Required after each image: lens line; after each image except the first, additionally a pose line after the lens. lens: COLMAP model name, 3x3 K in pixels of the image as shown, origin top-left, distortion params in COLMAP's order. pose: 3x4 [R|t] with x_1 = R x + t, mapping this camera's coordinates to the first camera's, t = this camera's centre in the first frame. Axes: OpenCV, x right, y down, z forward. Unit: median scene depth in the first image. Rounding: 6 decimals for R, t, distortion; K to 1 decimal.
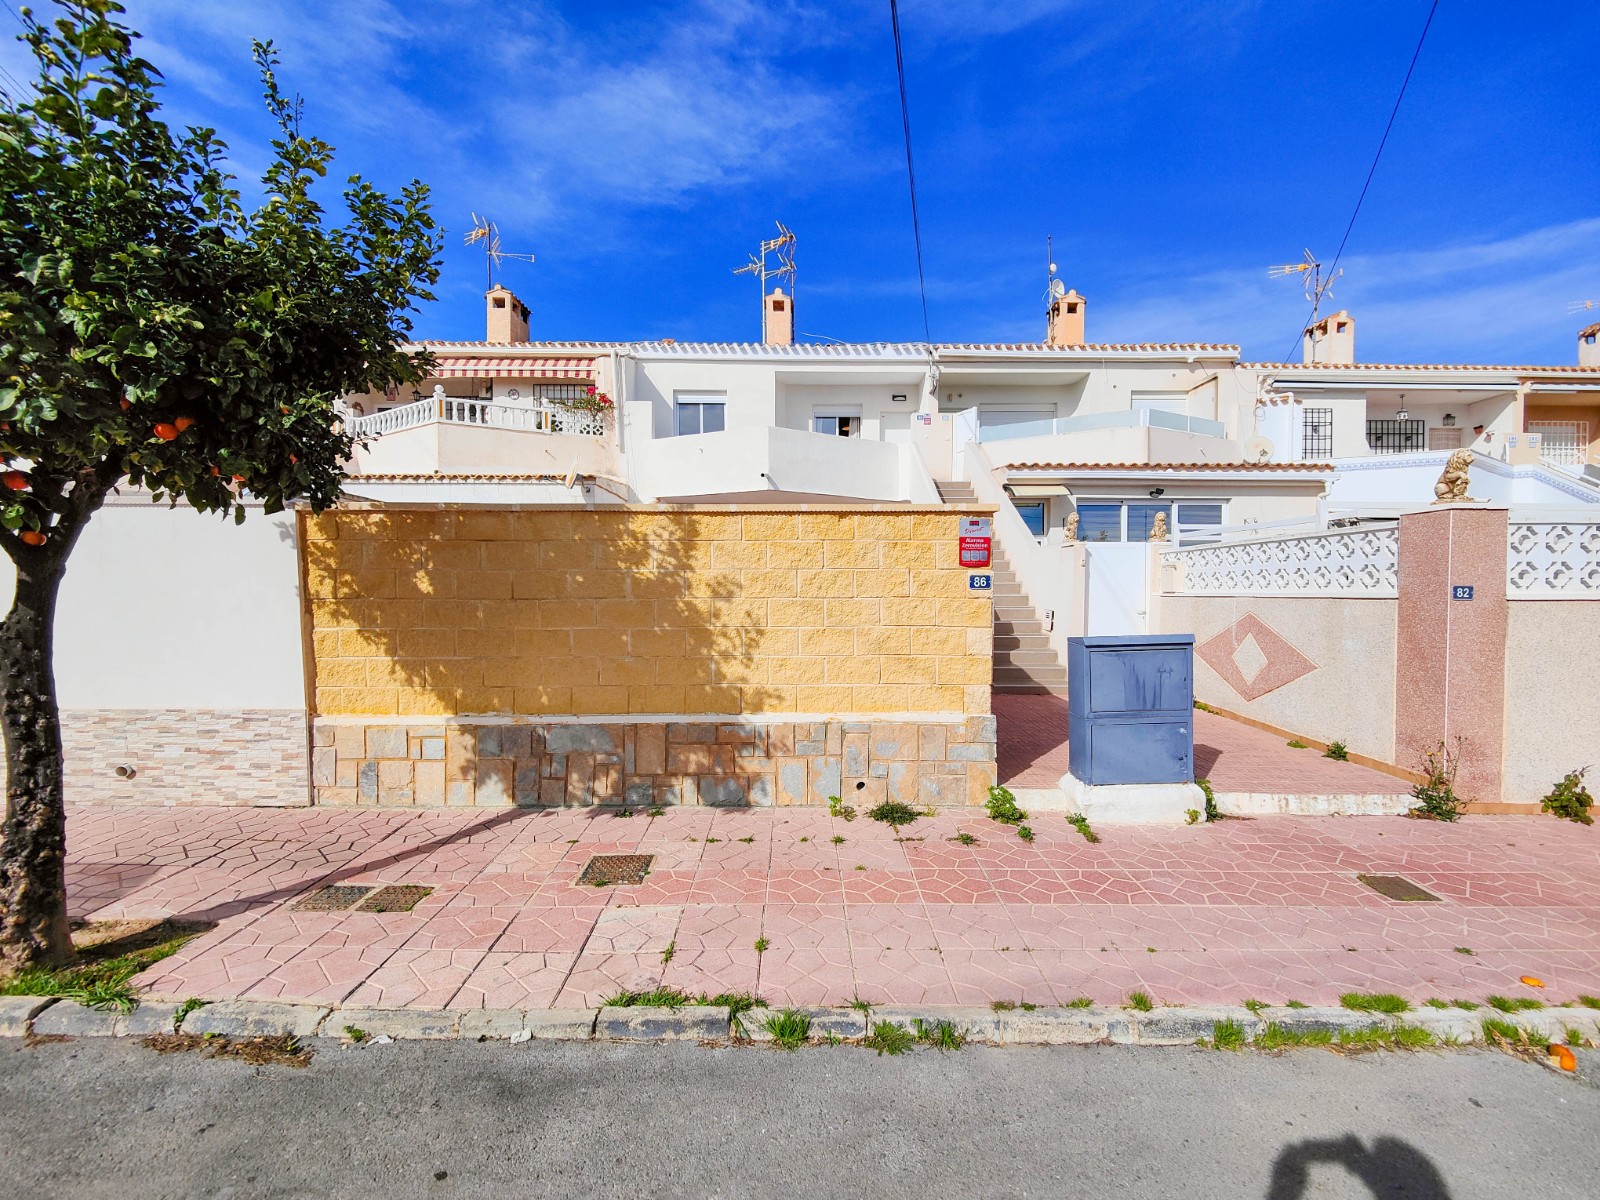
lens RADIAL K [[705.6, 0, 806.4], [0, 705.6, 607.9], [0, 0, 1]] dist [0.026723, -0.017221]
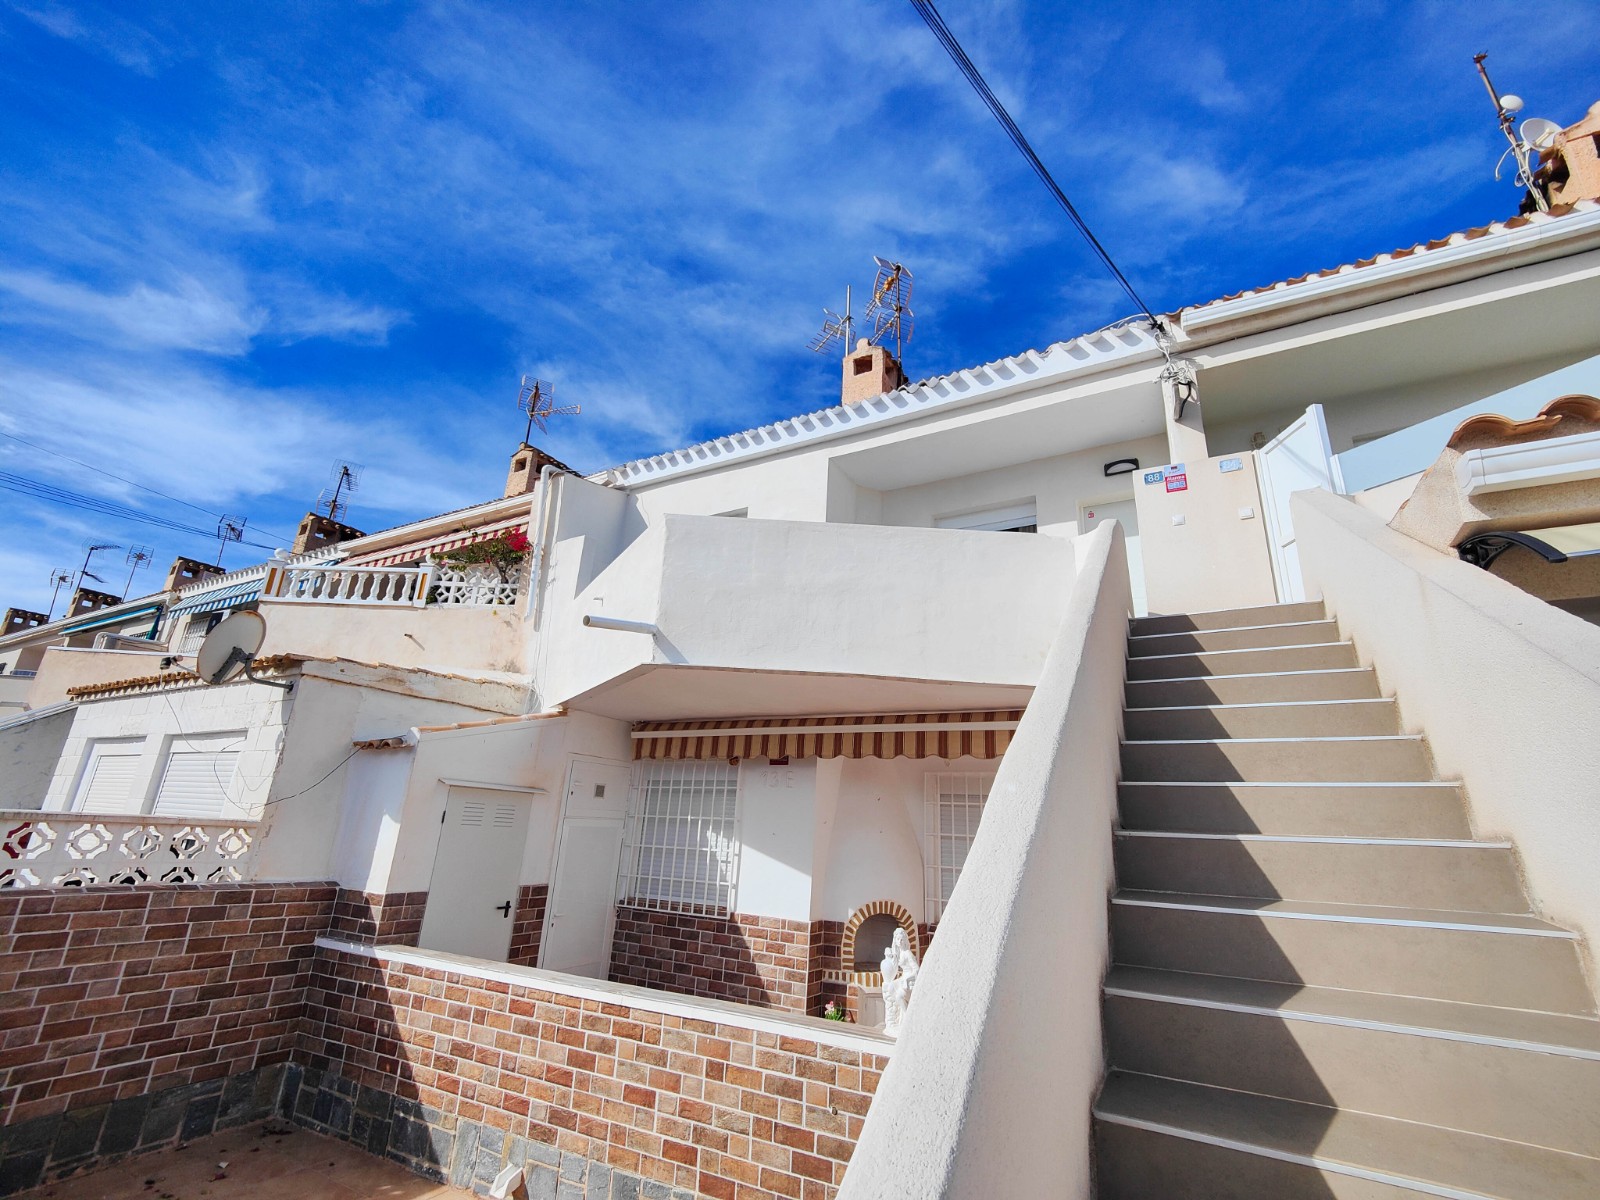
lens RADIAL K [[705.6, 0, 806.4], [0, 705.6, 607.9], [0, 0, 1]] dist [0.026723, -0.017221]
pose [[0.870869, -0.112521, -0.478462, 0.174092], [-0.059066, 0.942431, -0.329142, -0.065274], [0.487953, 0.314900, 0.814088, 0.617561]]
